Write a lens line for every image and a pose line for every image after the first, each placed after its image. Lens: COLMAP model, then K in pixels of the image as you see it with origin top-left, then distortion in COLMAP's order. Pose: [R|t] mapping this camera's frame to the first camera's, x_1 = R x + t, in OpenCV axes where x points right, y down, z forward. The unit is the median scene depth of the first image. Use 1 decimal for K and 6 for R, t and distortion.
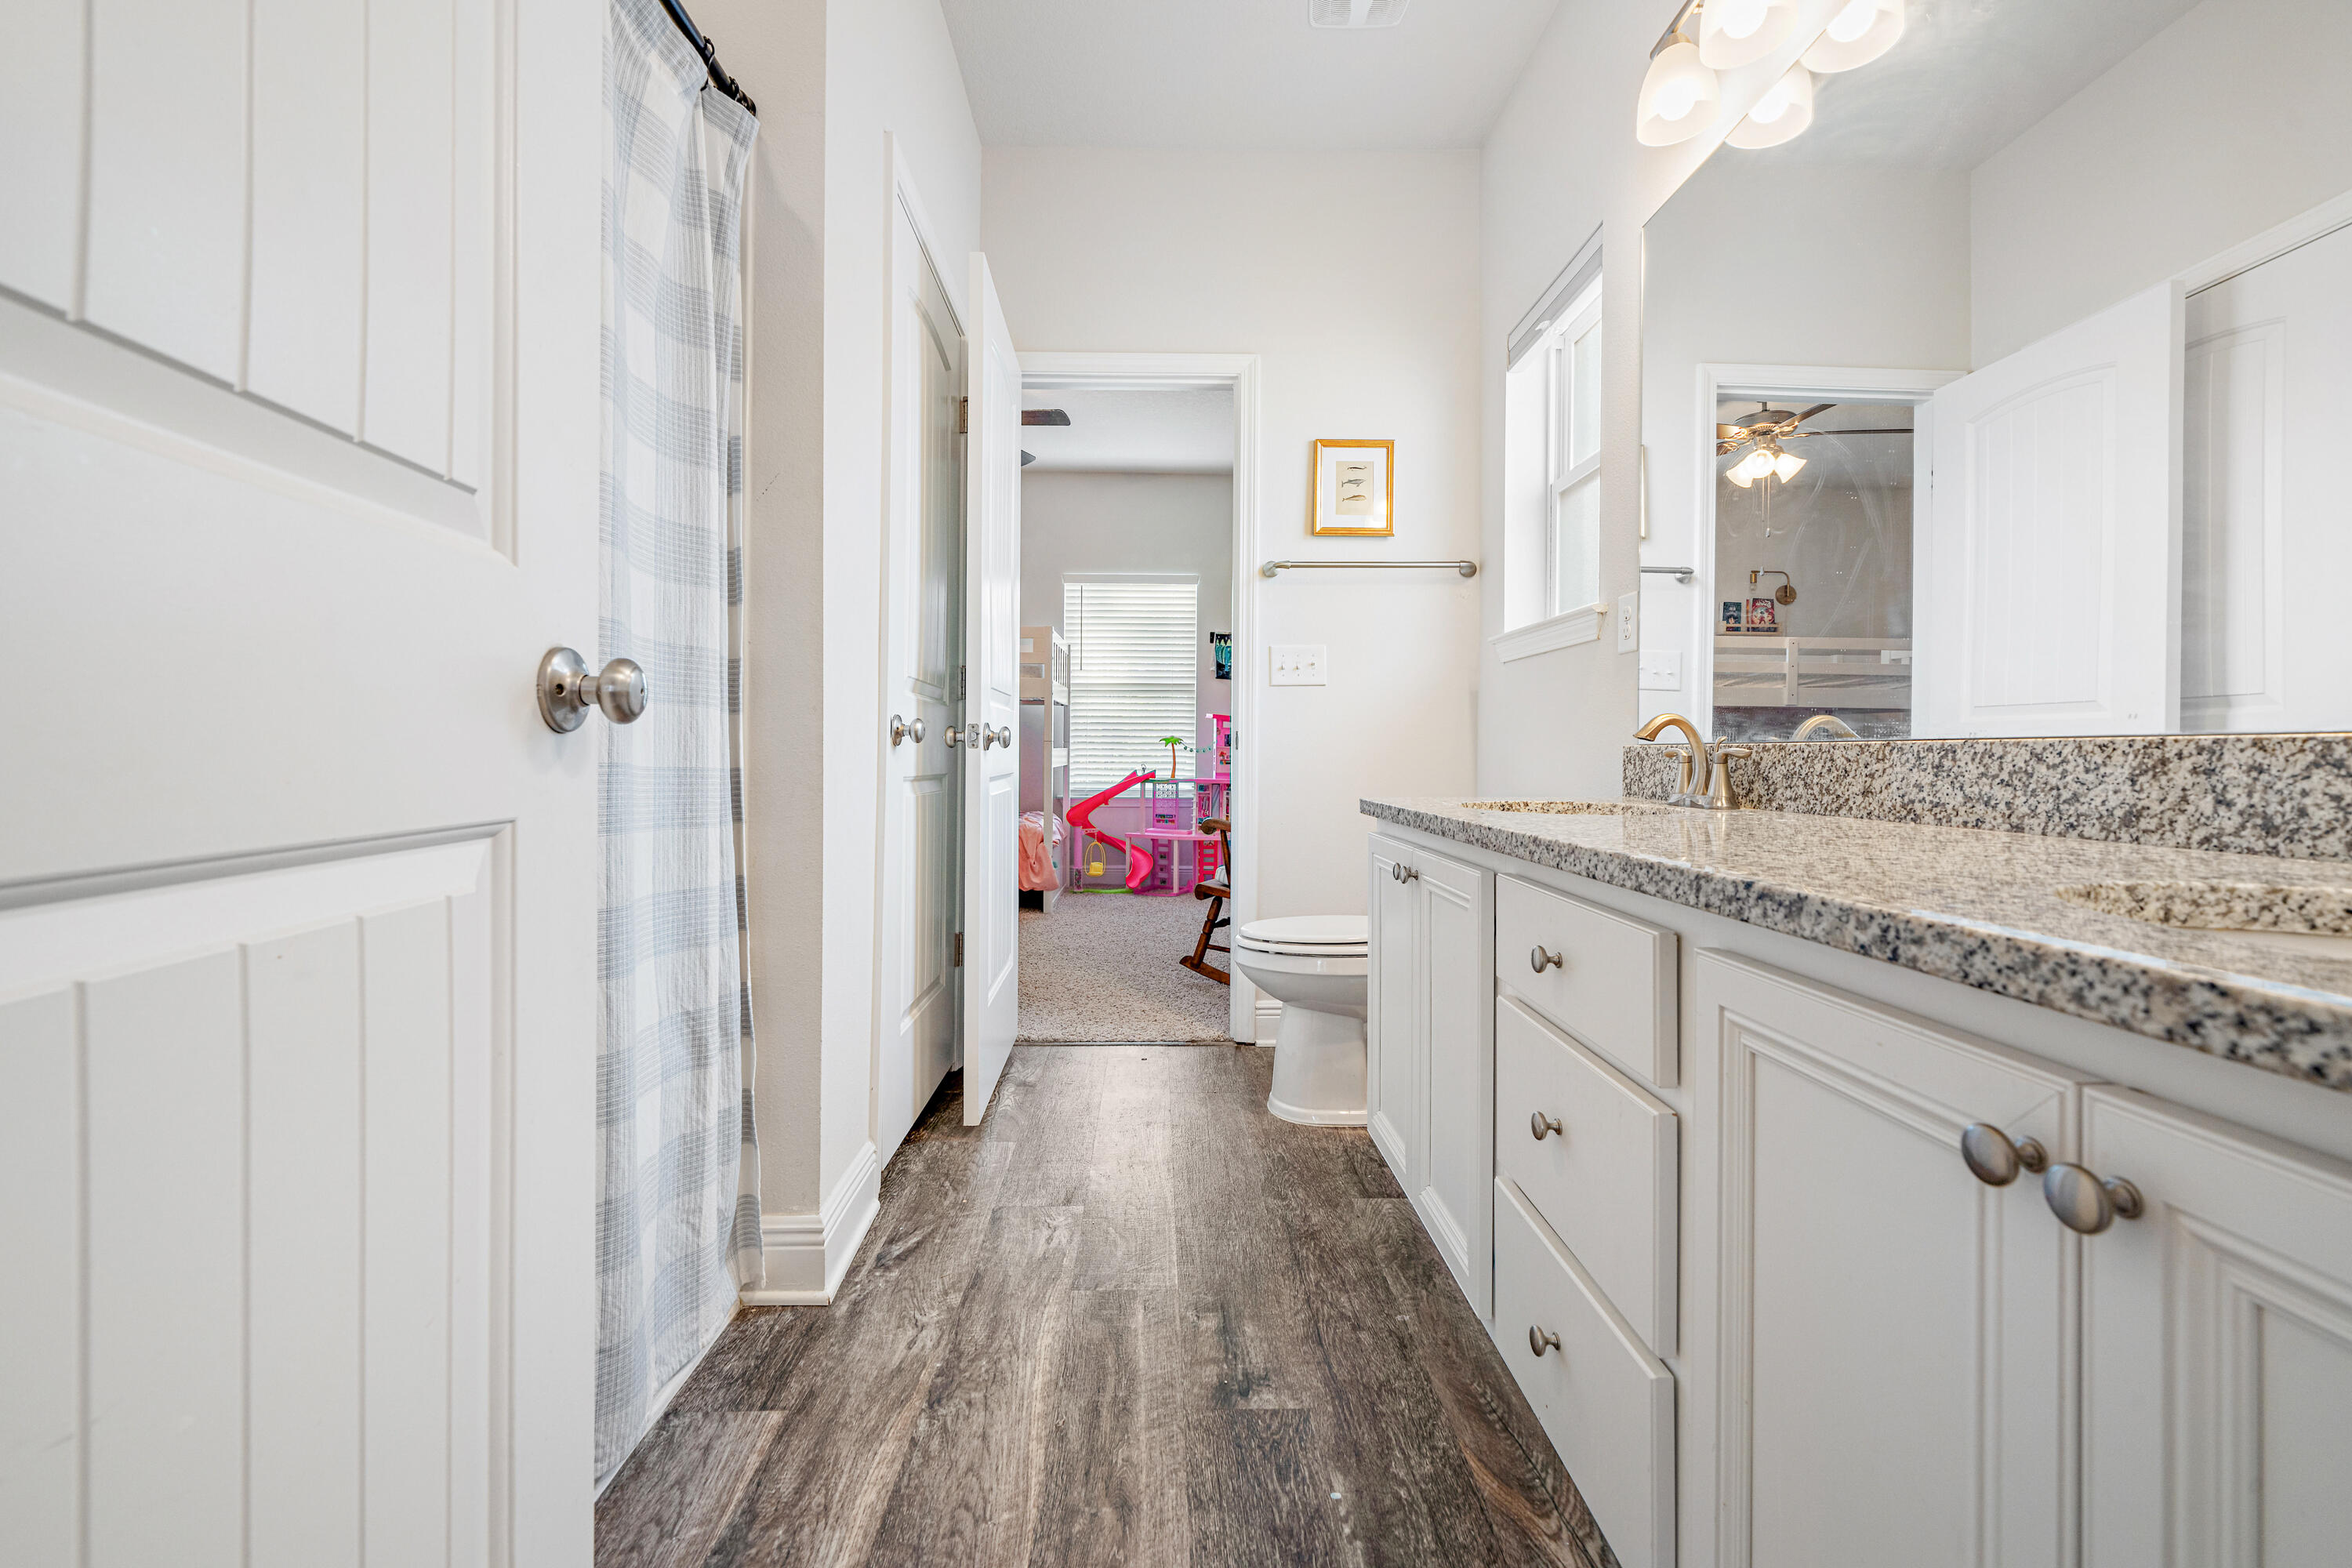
lens RADIAL K [[953.9, 0, 1182.2], [0, 953.9, 753.7], [0, 0, 1]] dist [-0.001431, -0.000261]
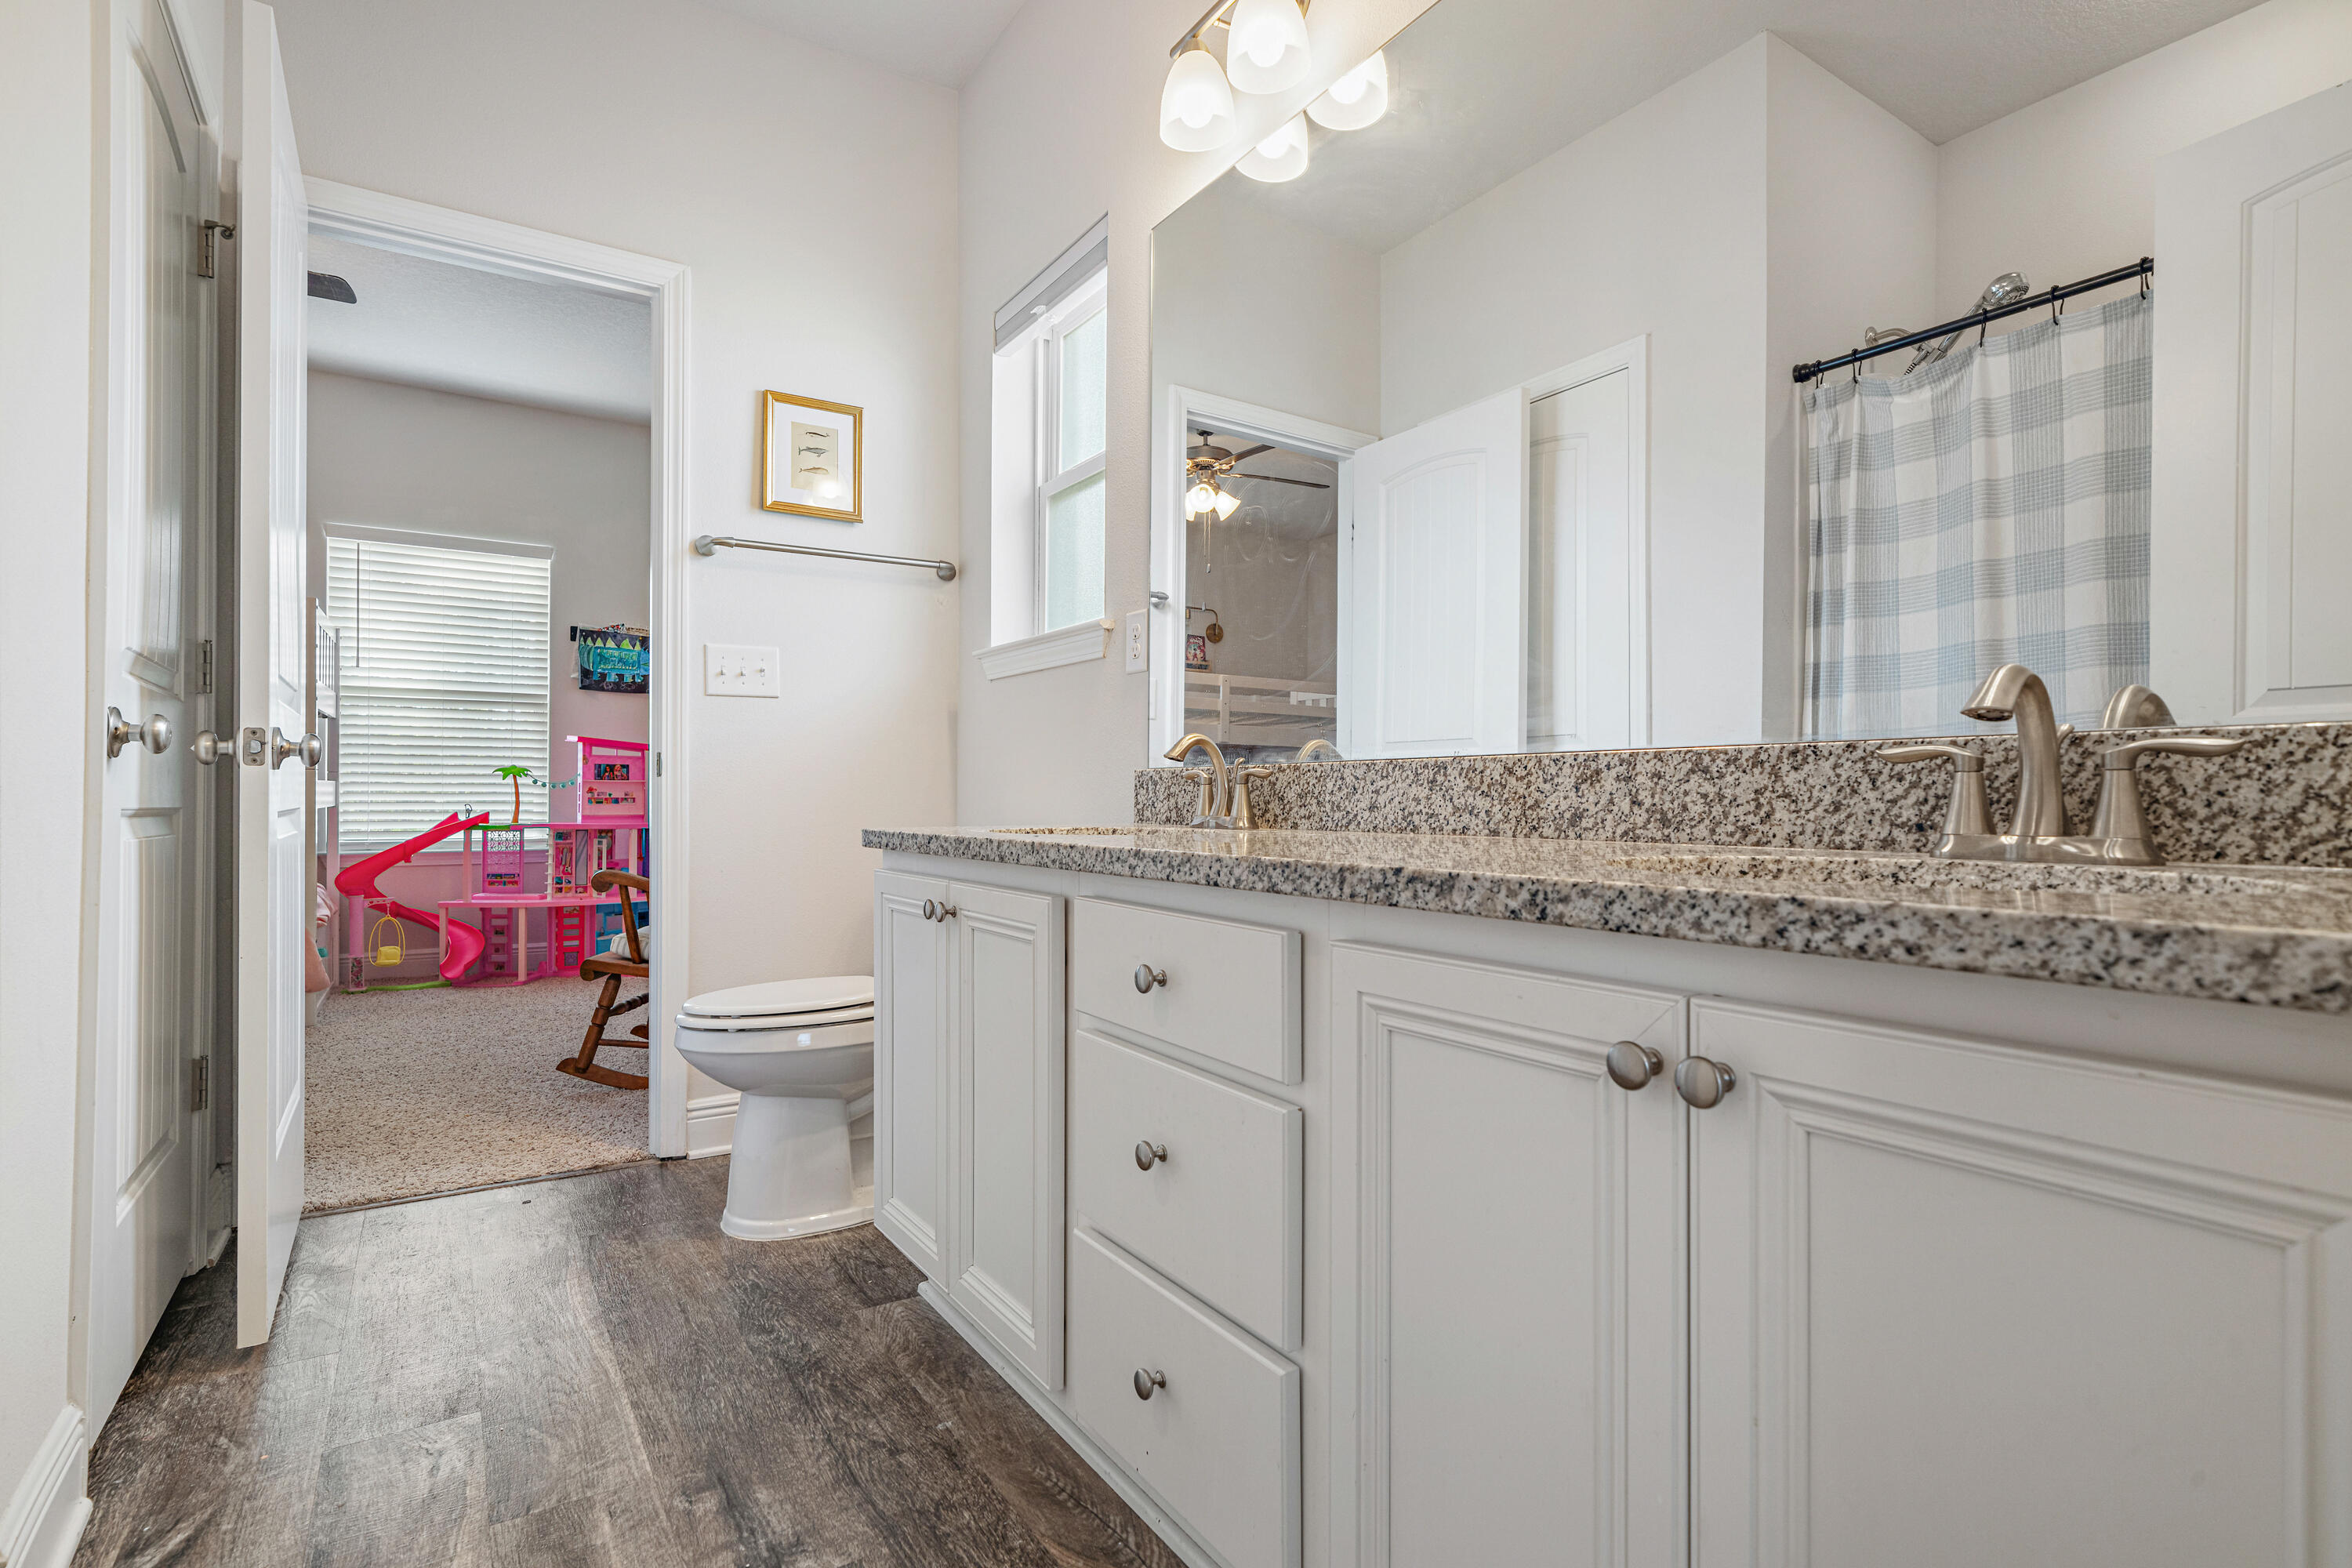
lens RADIAL K [[1129.3, 0, 1171.9], [0, 1129.3, 799.9], [0, 0, 1]] dist [0.001016, 0.000698]
pose [[0.854442, -0.004155, 0.519530, -0.099820], [0.002361, 0.999989, 0.004116, 0.018650], [-0.519542, -0.002290, 0.854442, 0.018090]]
